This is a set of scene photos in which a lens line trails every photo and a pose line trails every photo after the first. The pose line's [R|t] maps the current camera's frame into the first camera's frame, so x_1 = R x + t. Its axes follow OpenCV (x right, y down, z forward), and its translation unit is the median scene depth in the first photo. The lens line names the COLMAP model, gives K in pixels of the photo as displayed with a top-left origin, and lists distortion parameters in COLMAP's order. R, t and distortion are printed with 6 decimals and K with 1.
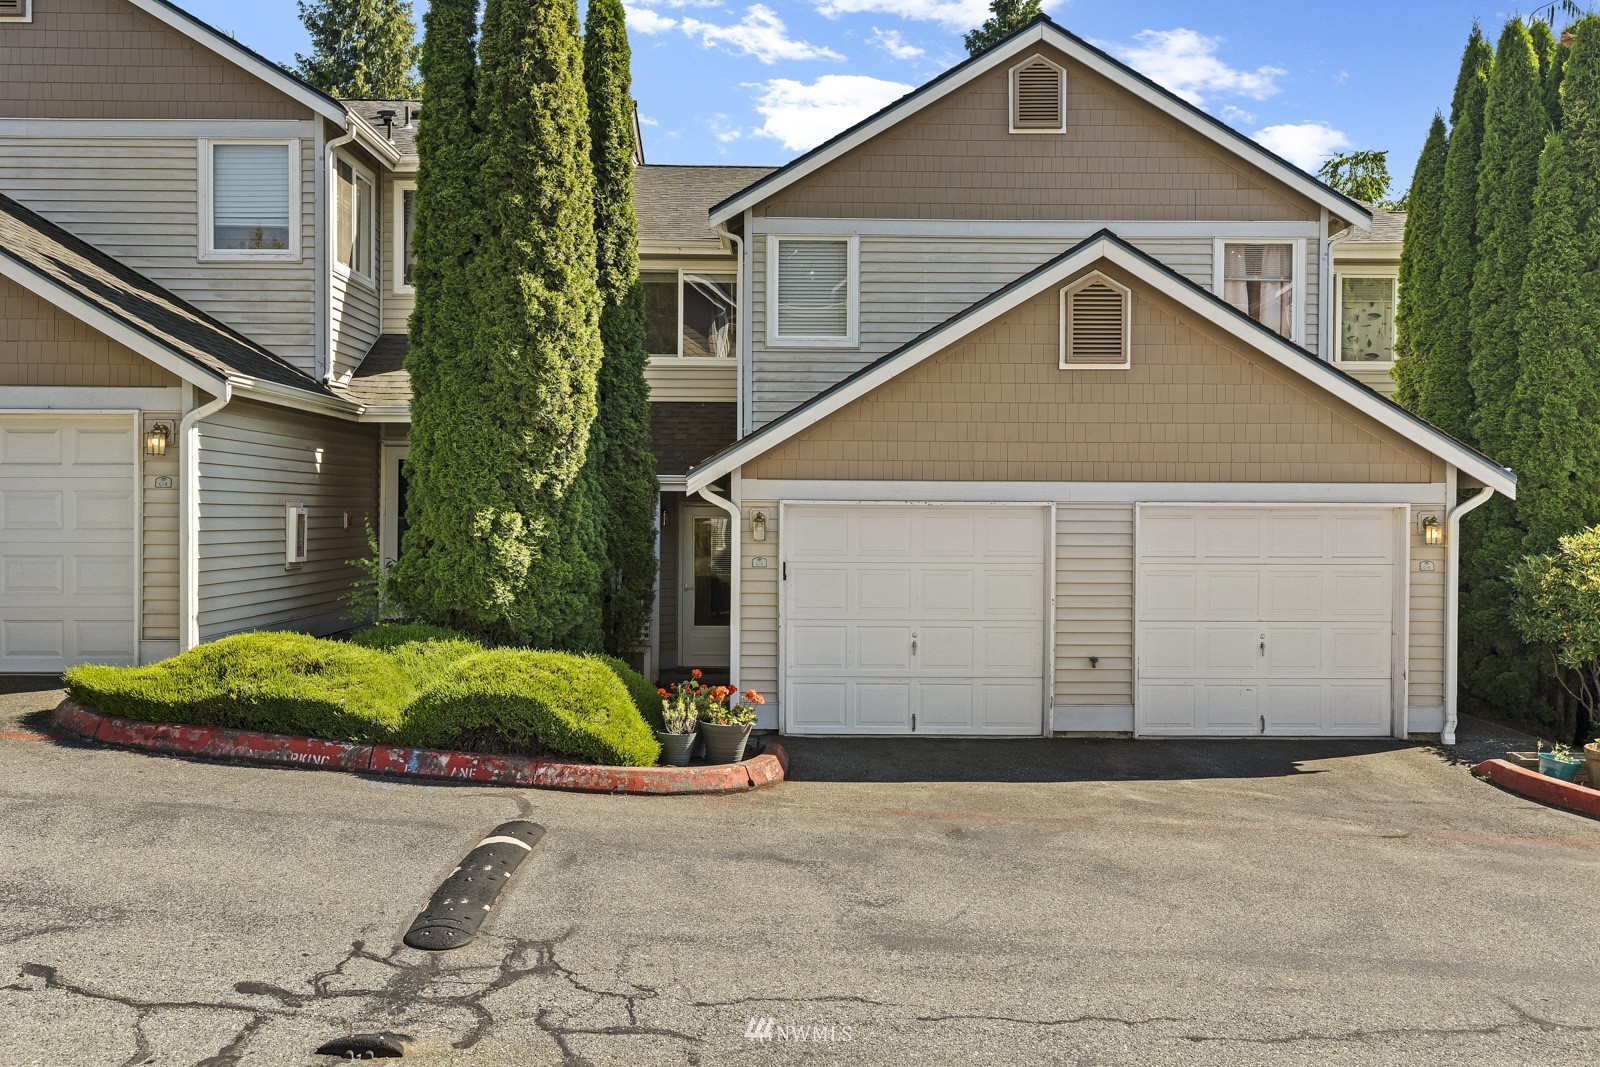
lens RADIAL K [[1346.7, 0, 799.6], [0, 1346.7, 533.1], [0, 0, 1]] dist [-0.000751, -0.000083]
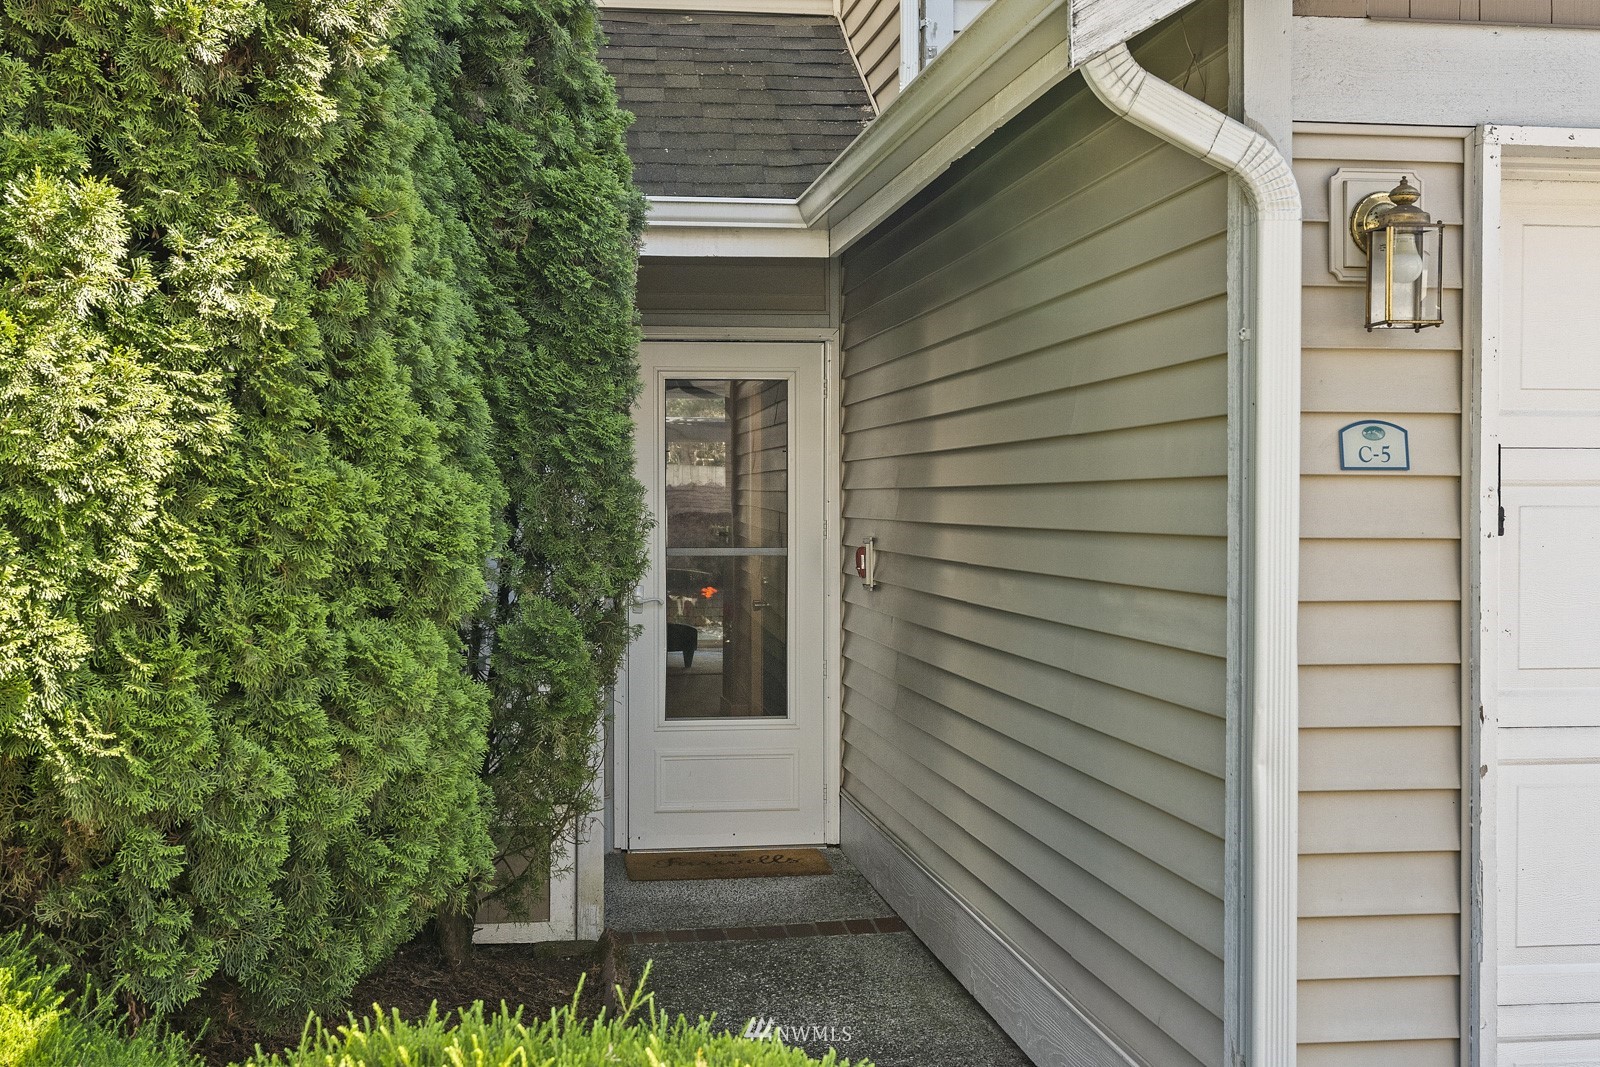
lens RADIAL K [[2092.7, 0, 800.8], [0, 2092.7, 530.1], [0, 0, 1]] dist [-0.003139, 0.000000]
pose [[0.991141, -0.008212, 0.132562, -0.151727], [0.008253, 0.999966, 0.000238, 0.032890], [-0.132559, 0.000858, 0.991175, 0.697921]]
